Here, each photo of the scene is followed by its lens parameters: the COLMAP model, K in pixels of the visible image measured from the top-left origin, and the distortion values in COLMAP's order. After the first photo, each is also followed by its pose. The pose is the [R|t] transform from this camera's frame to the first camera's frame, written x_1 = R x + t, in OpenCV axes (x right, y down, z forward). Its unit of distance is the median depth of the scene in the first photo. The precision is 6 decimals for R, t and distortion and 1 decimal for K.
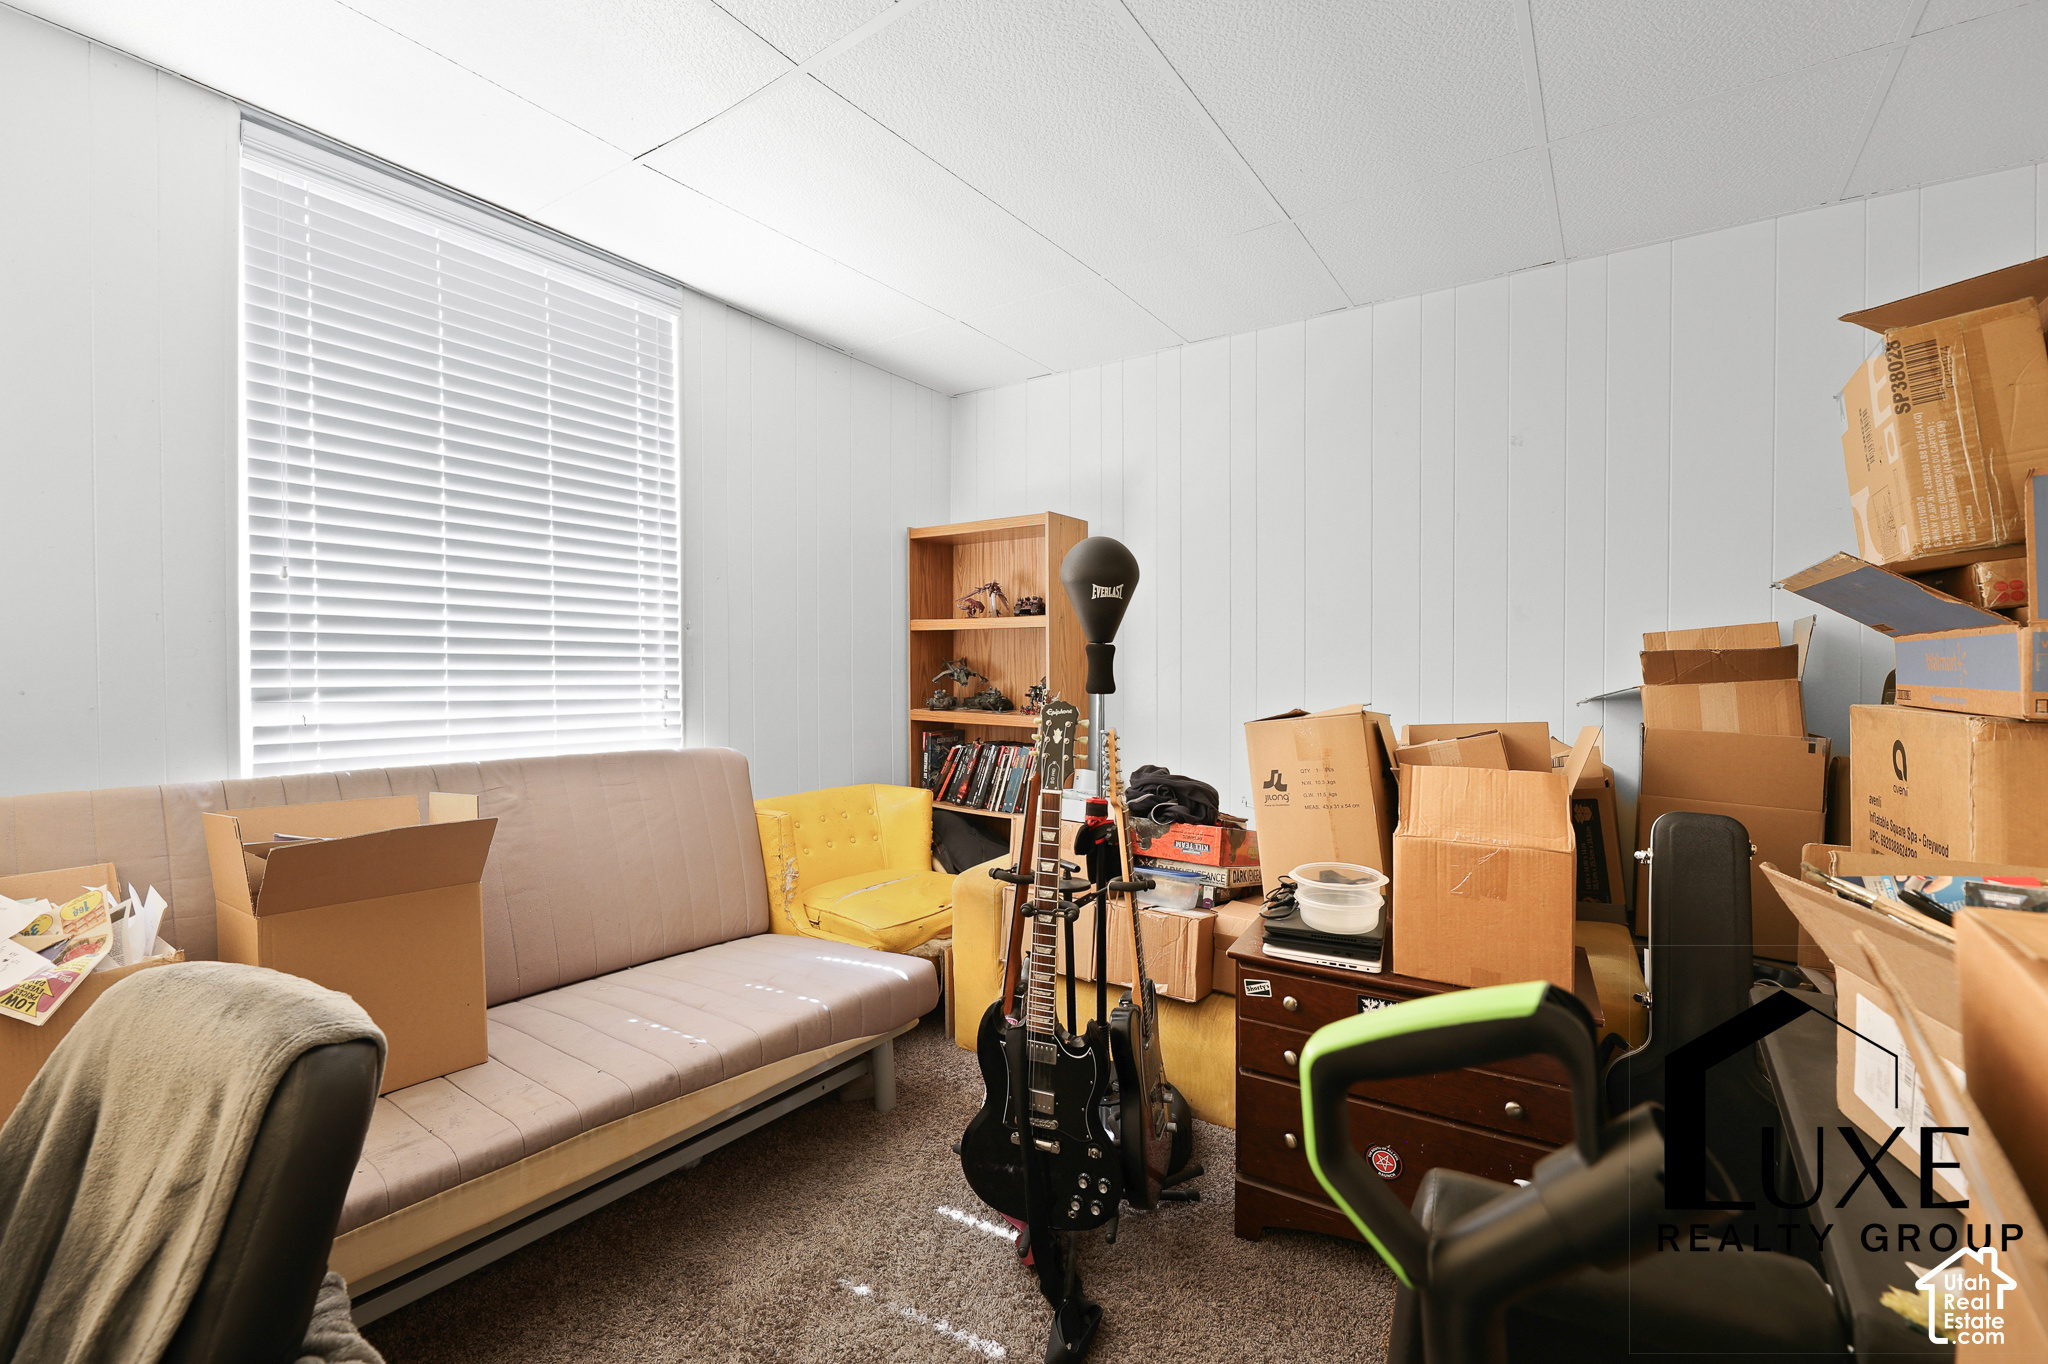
lens RADIAL K [[816.9, 0, 1024.4], [0, 816.9, 697.7], [0, 0, 1]] dist [-0.001581, -0.000077]
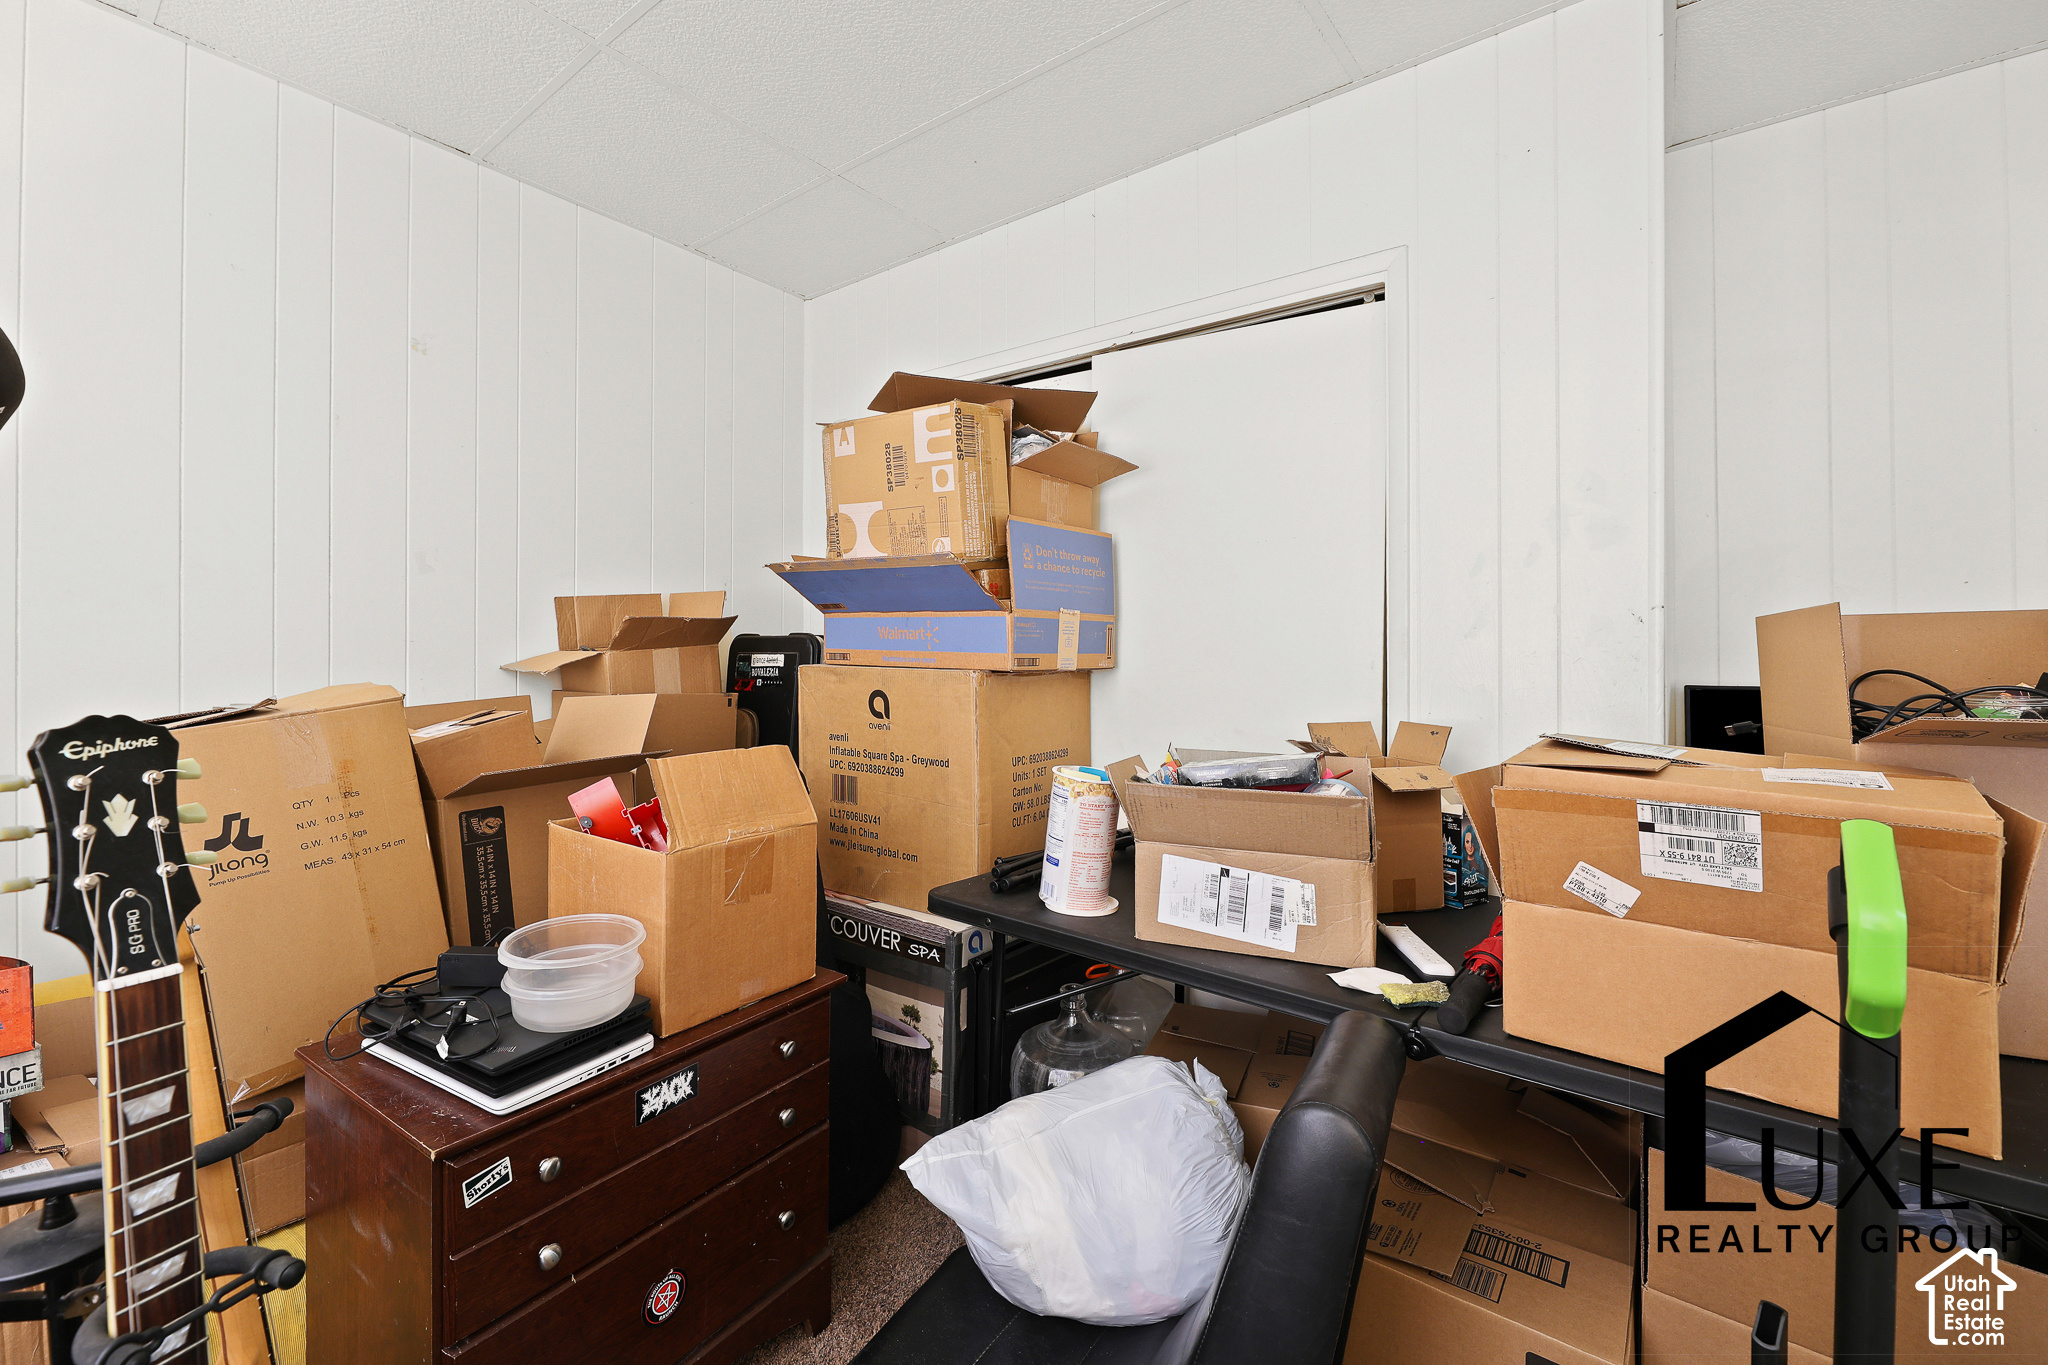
lens RADIAL K [[851.5, 0, 1014.7], [0, 851.5, 639.7], [0, 0, 1]] dist [-0.001768, -0.000363]
pose [[0.073450, 0.002351, 0.997296, -0.300350], [0.021769, 0.999755, -0.003961, -0.019349], [-0.997061, 0.022001, 0.073381, 0.597699]]
